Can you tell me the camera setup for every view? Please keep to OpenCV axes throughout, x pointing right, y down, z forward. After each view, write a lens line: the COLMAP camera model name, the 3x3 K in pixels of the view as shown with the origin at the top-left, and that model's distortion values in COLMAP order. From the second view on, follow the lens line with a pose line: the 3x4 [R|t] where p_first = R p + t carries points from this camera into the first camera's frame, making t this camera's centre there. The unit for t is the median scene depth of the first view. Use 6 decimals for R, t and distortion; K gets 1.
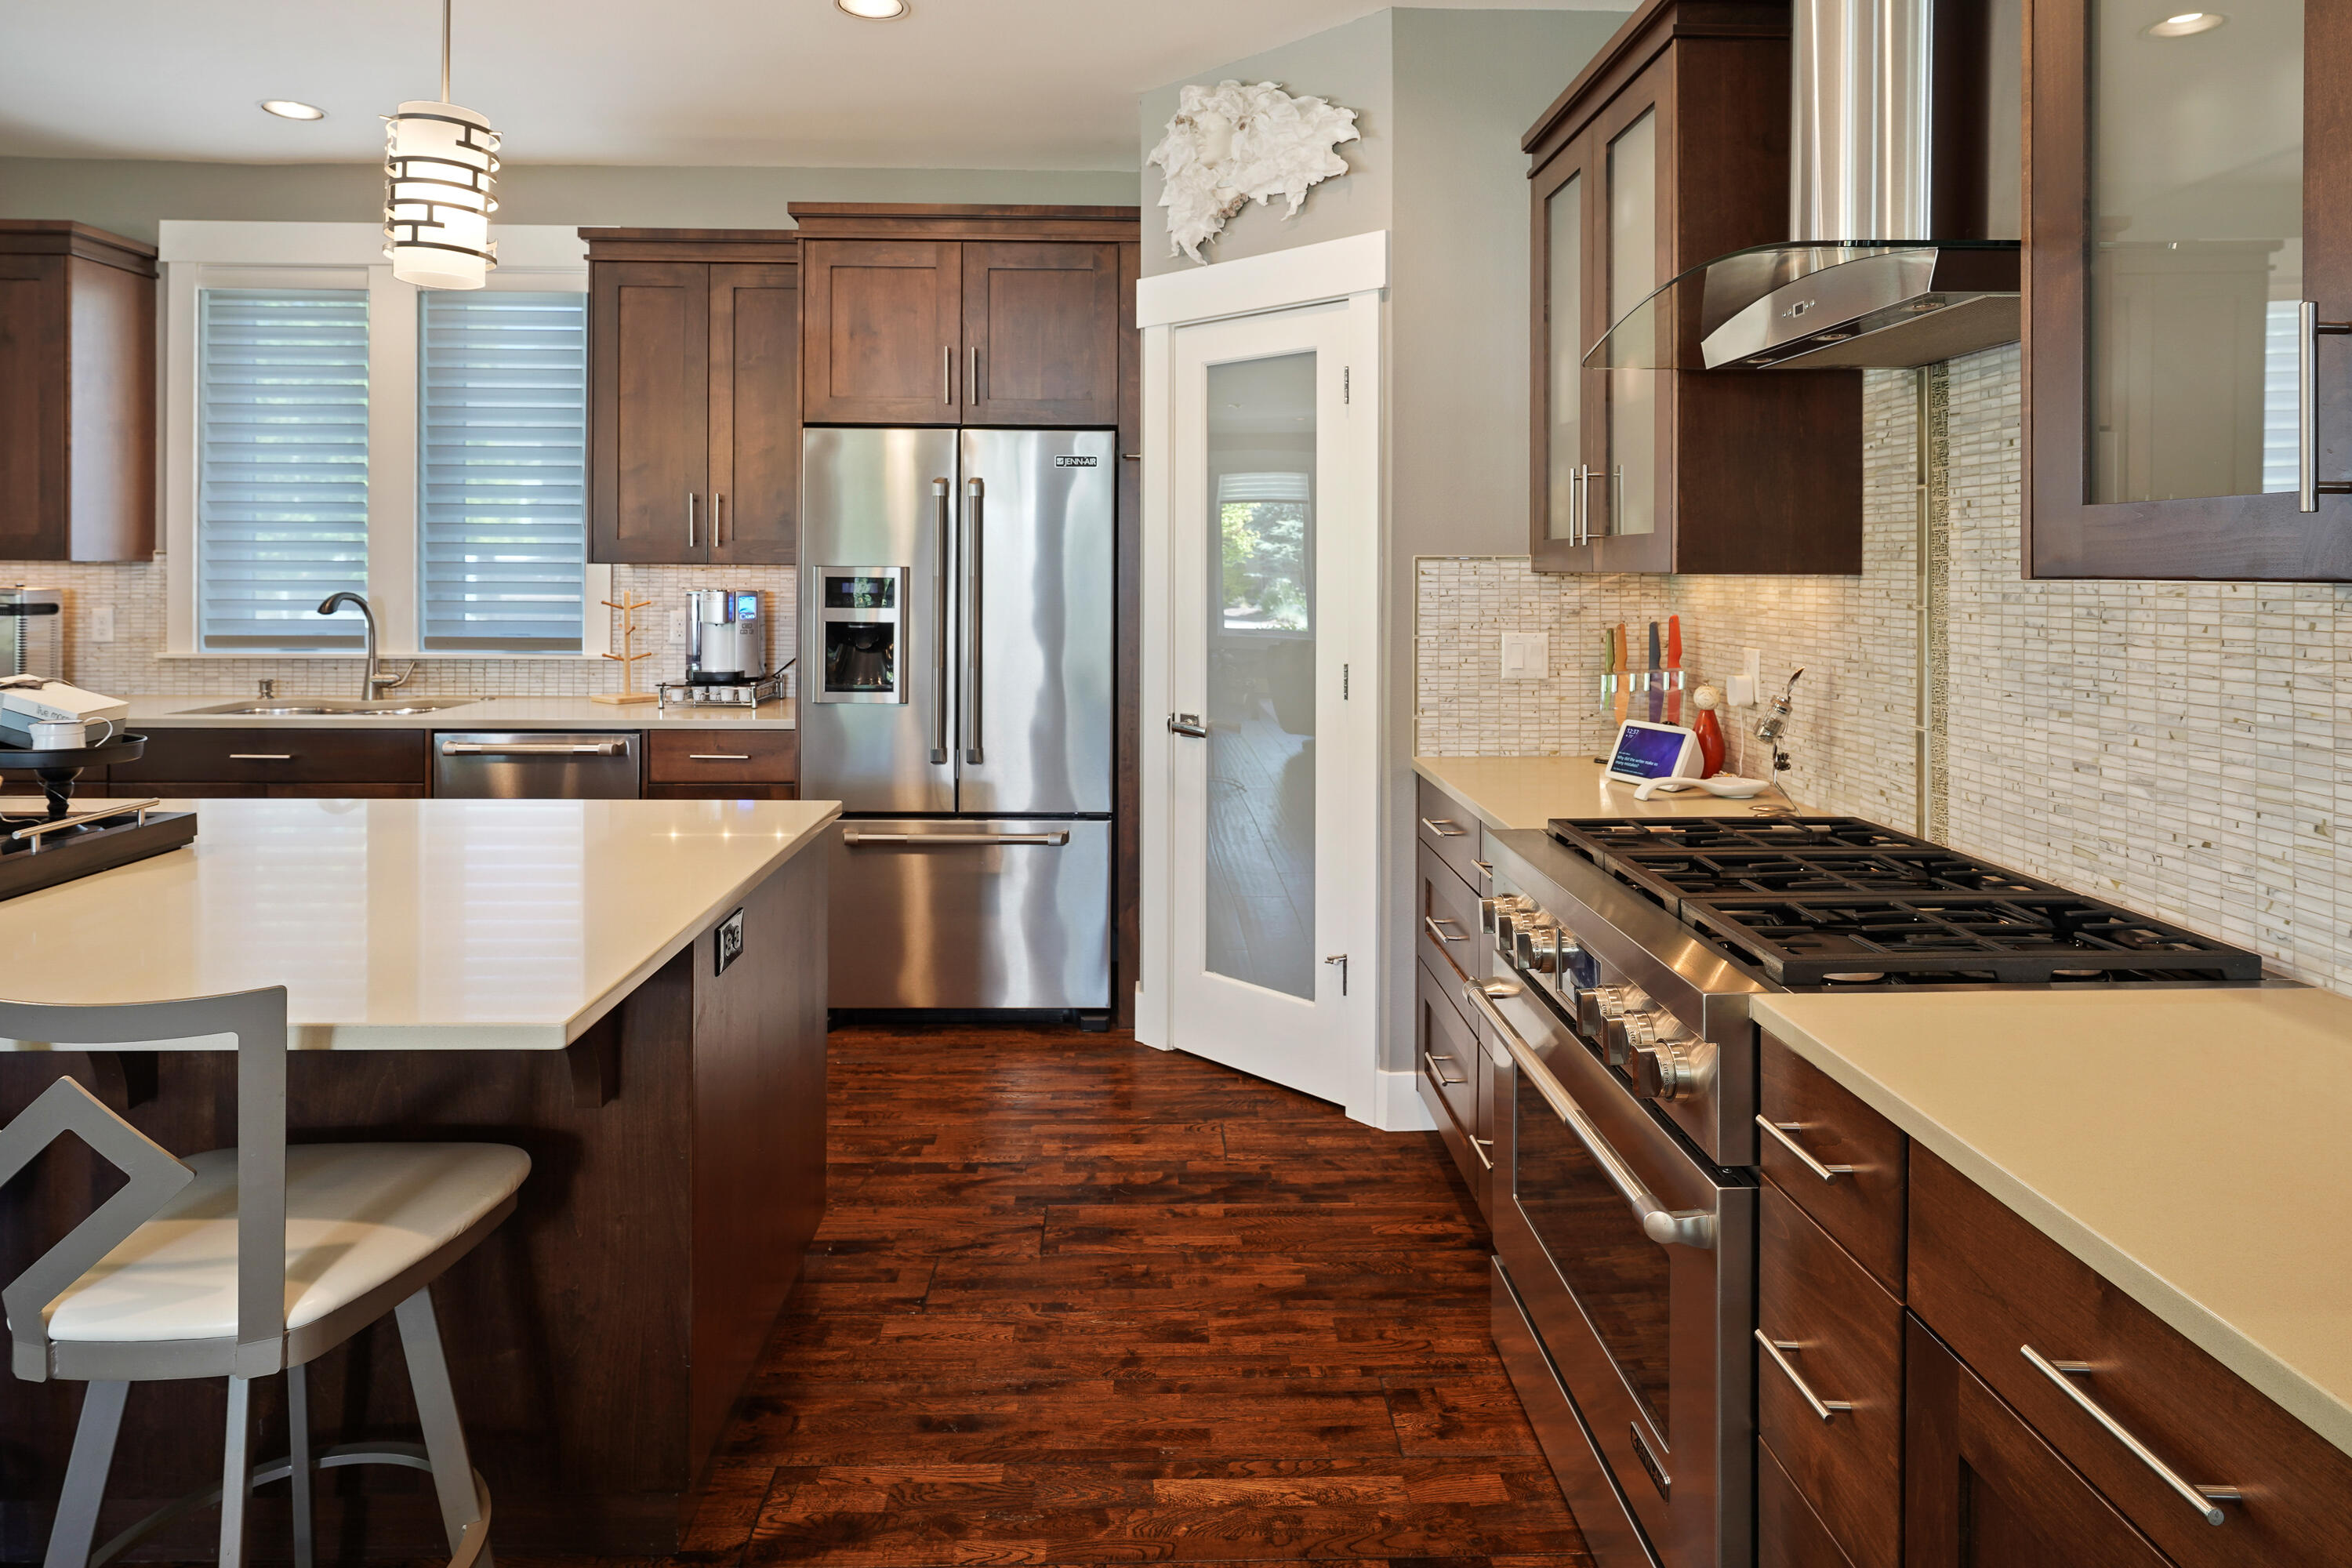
lens RADIAL K [[1304.5, 0, 1206.3], [0, 1304.5, 578.6], [0, 0, 1]] dist [-0.004555, 0.001779]
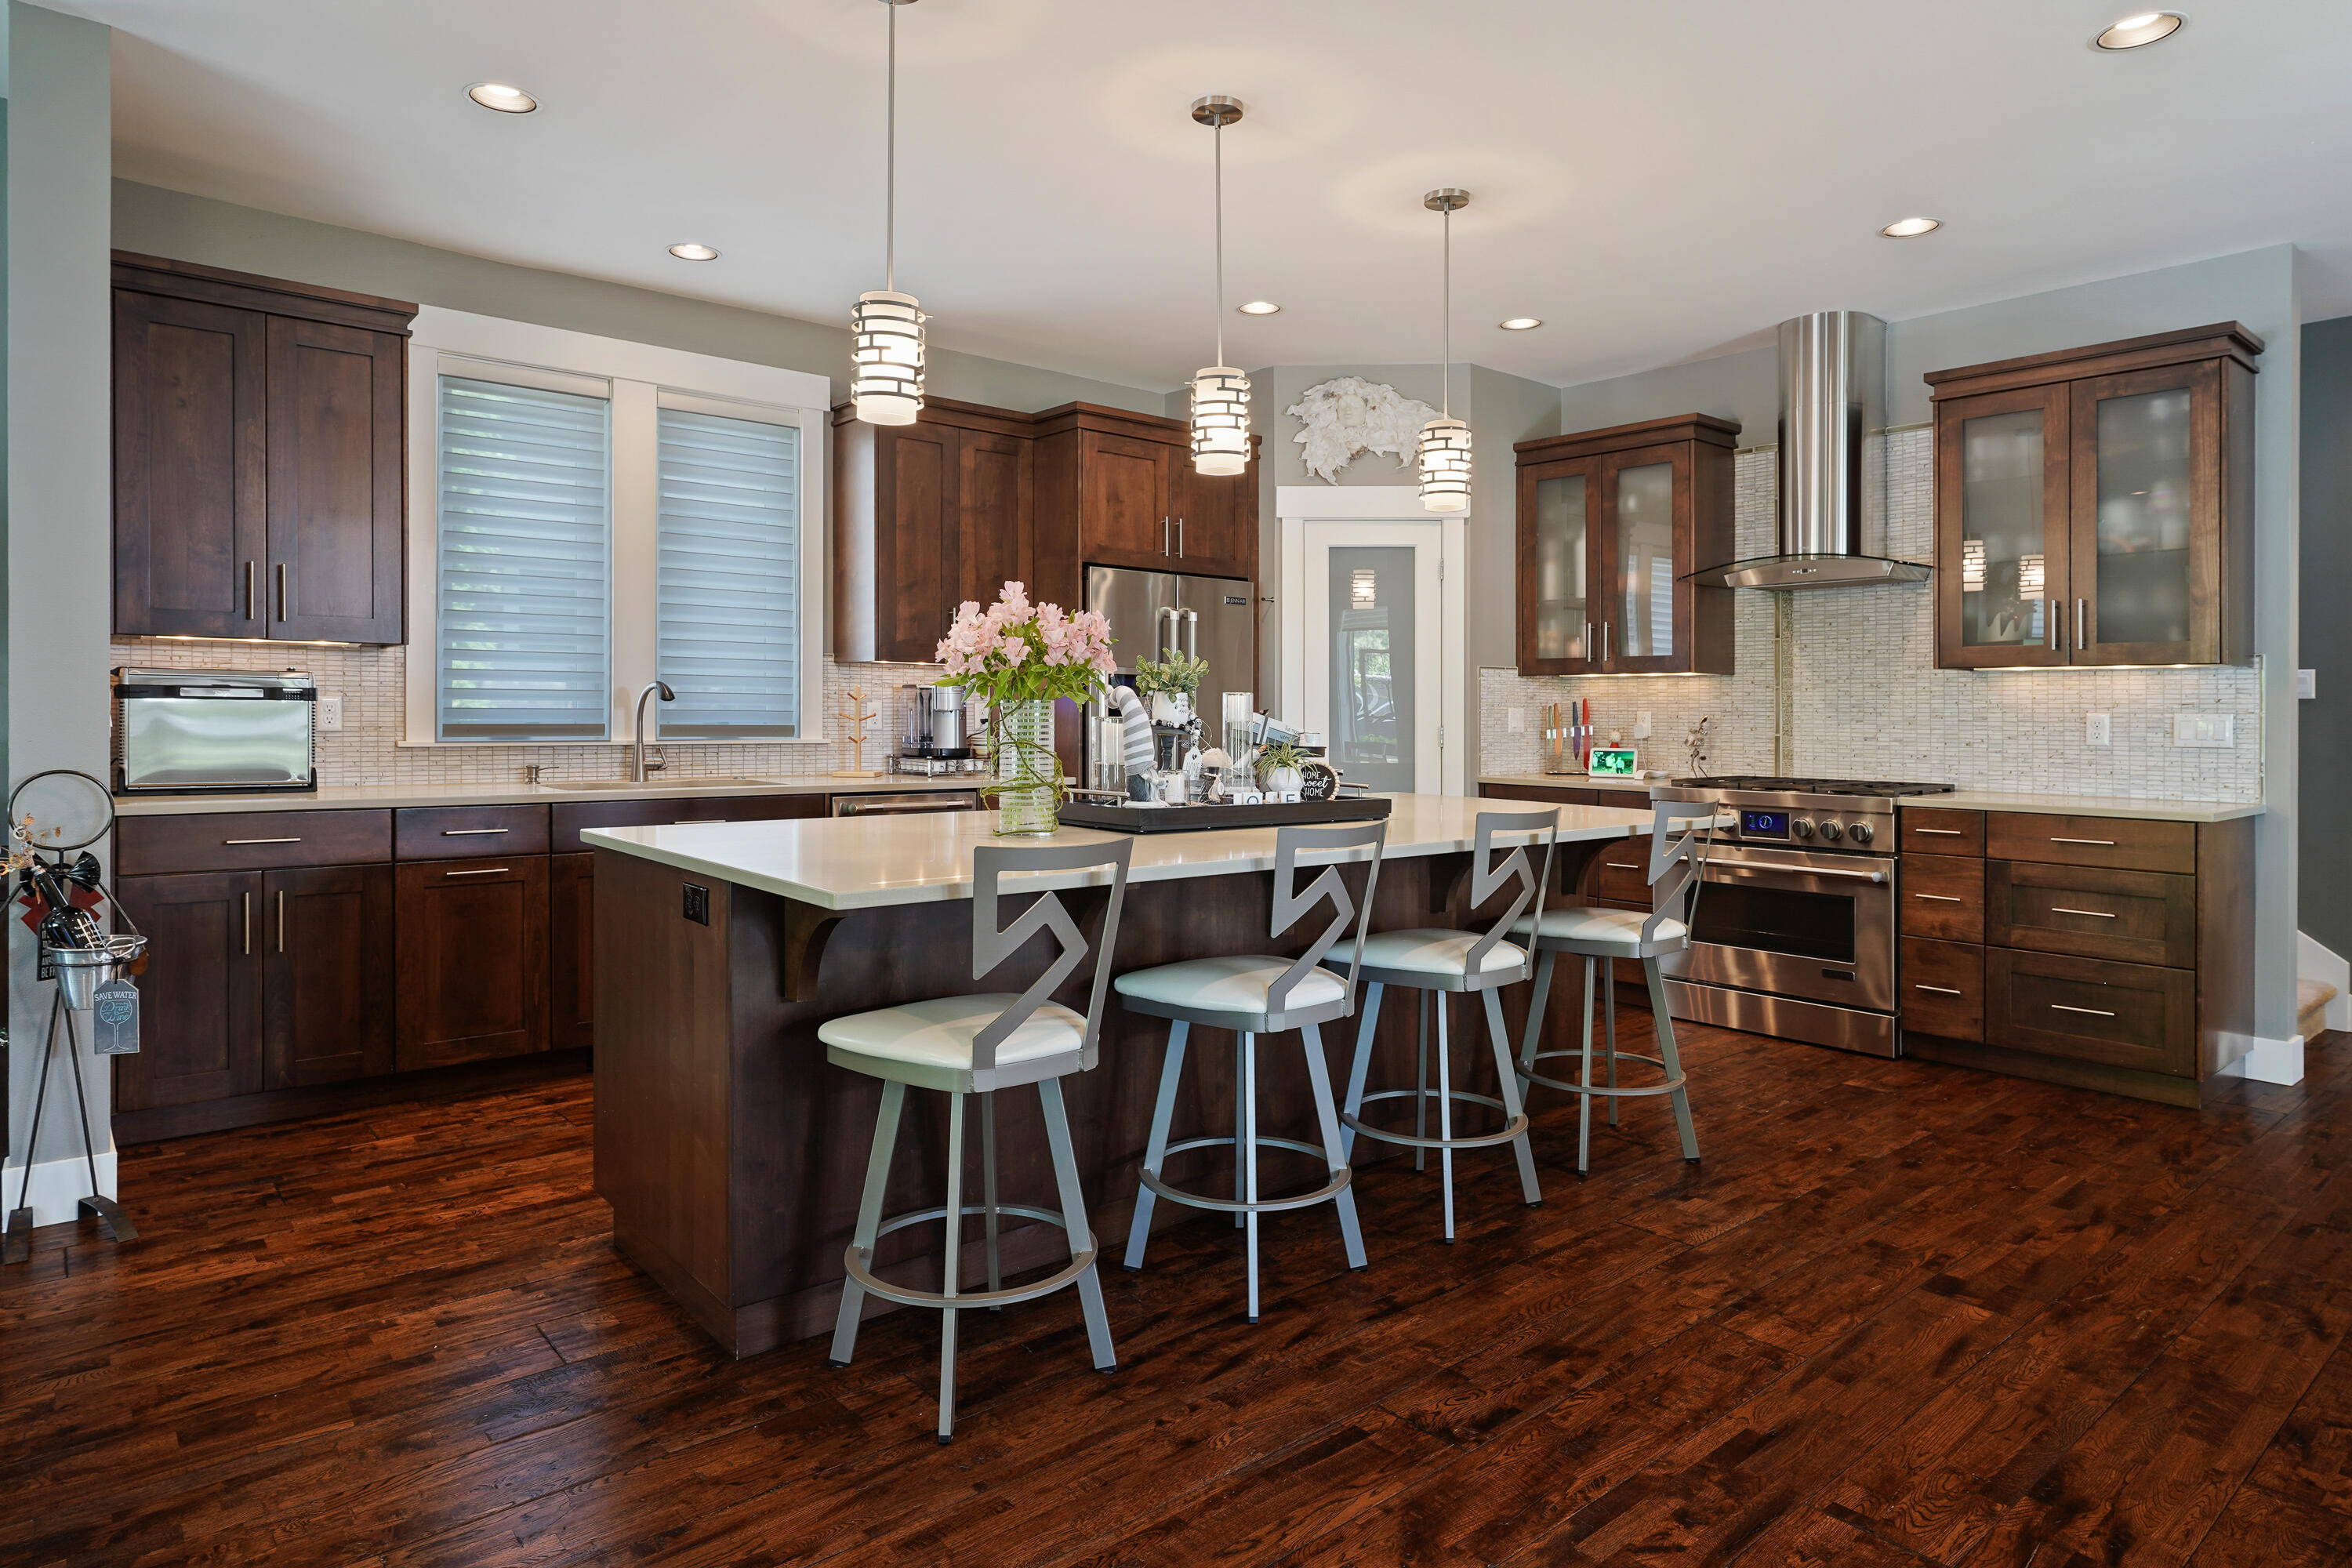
lens RADIAL K [[1343.1, 0, 1189.0], [0, 1343.1, 711.7], [0, 0, 1]] dist [-0.003826, -0.000708]
pose [[0.782686, 0.000342, 0.622417, -1.278642], [0.000772, 0.999999, -0.001521, 0.047856], [-0.622417, 0.001671, 0.782684, -0.210748]]
